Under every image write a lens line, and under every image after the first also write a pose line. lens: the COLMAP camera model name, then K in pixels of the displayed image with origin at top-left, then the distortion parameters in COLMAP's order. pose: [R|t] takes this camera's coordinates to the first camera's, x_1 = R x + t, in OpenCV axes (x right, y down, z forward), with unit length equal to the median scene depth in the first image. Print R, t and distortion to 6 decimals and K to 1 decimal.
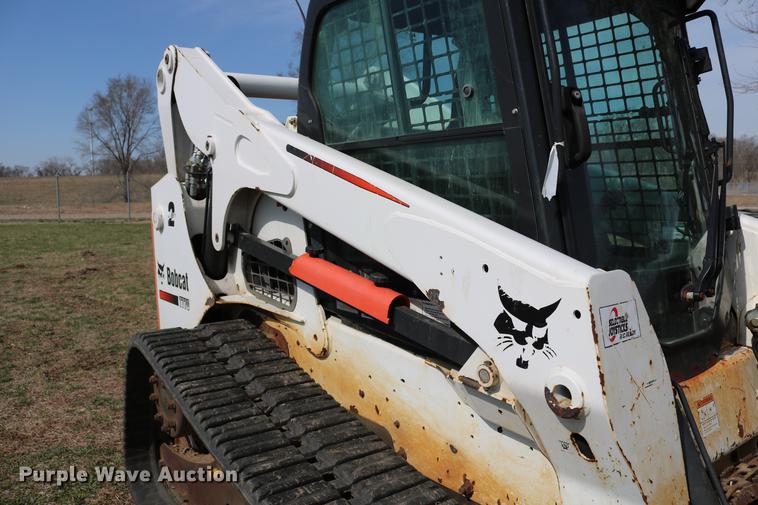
lens RADIAL K [[625.6, 0, 379.0], [0, 625.6, 252.5], [0, 0, 1]] dist [-0.153659, 0.121097]
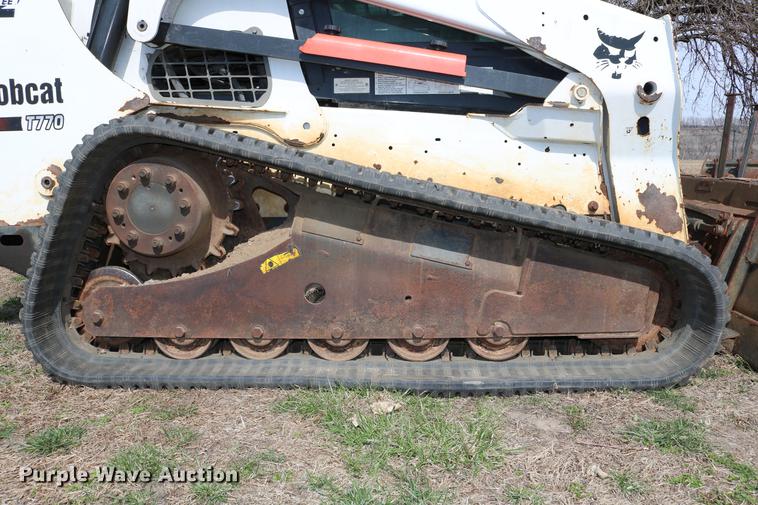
lens RADIAL K [[625.6, 0, 379.0], [0, 625.6, 252.5], [0, 0, 1]] dist [-0.153659, 0.121097]
pose [[0.617791, -0.100716, 0.779866, -0.918706], [0.075642, 0.994776, 0.068549, 0.311061], [-0.782695, 0.016642, 0.622182, 0.332885]]
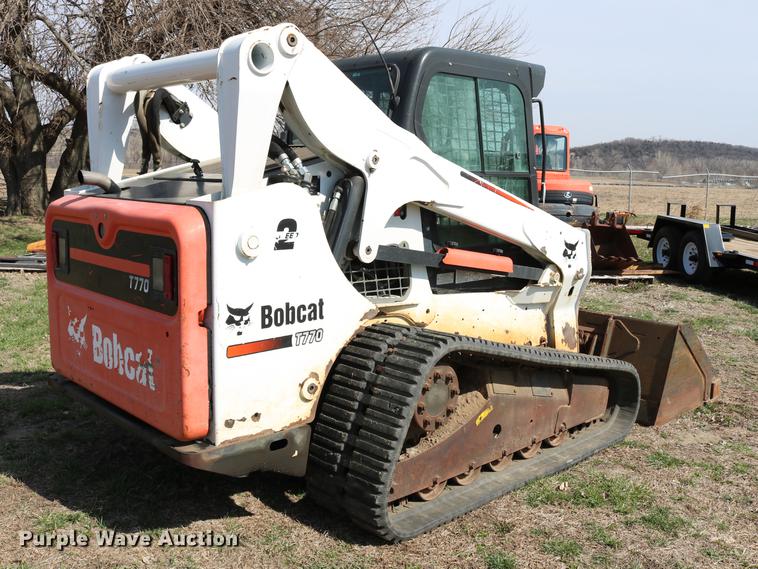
lens RADIAL K [[777.1, 0, 379.0], [0, 777.1, 284.5], [0, 0, 1]] dist [-0.132399, 0.022369]
pose [[-0.131424, -0.126717, 0.983194, -1.944343], [0.086646, 0.986533, 0.138729, -0.183363], [-0.987532, 0.103422, -0.118674, 1.451743]]
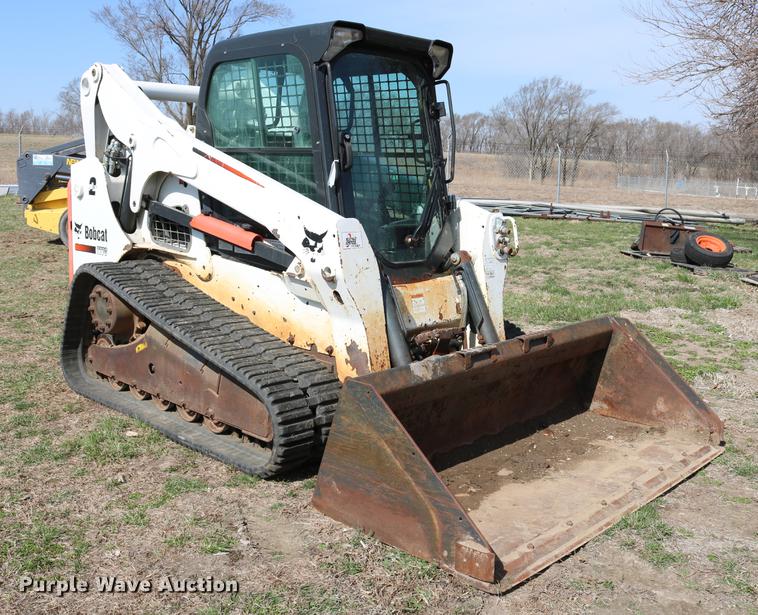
lens RADIAL K [[818.7, 0, 352.1], [0, 818.7, 306.6], [0, 0, 1]] dist [-0.140434, 0.009421]
pose [[0.988059, 0.025647, 0.151924, -0.046277], [-0.035977, 0.997195, 0.065638, 0.095716], [-0.149815, -0.070320, 0.986210, -1.252869]]
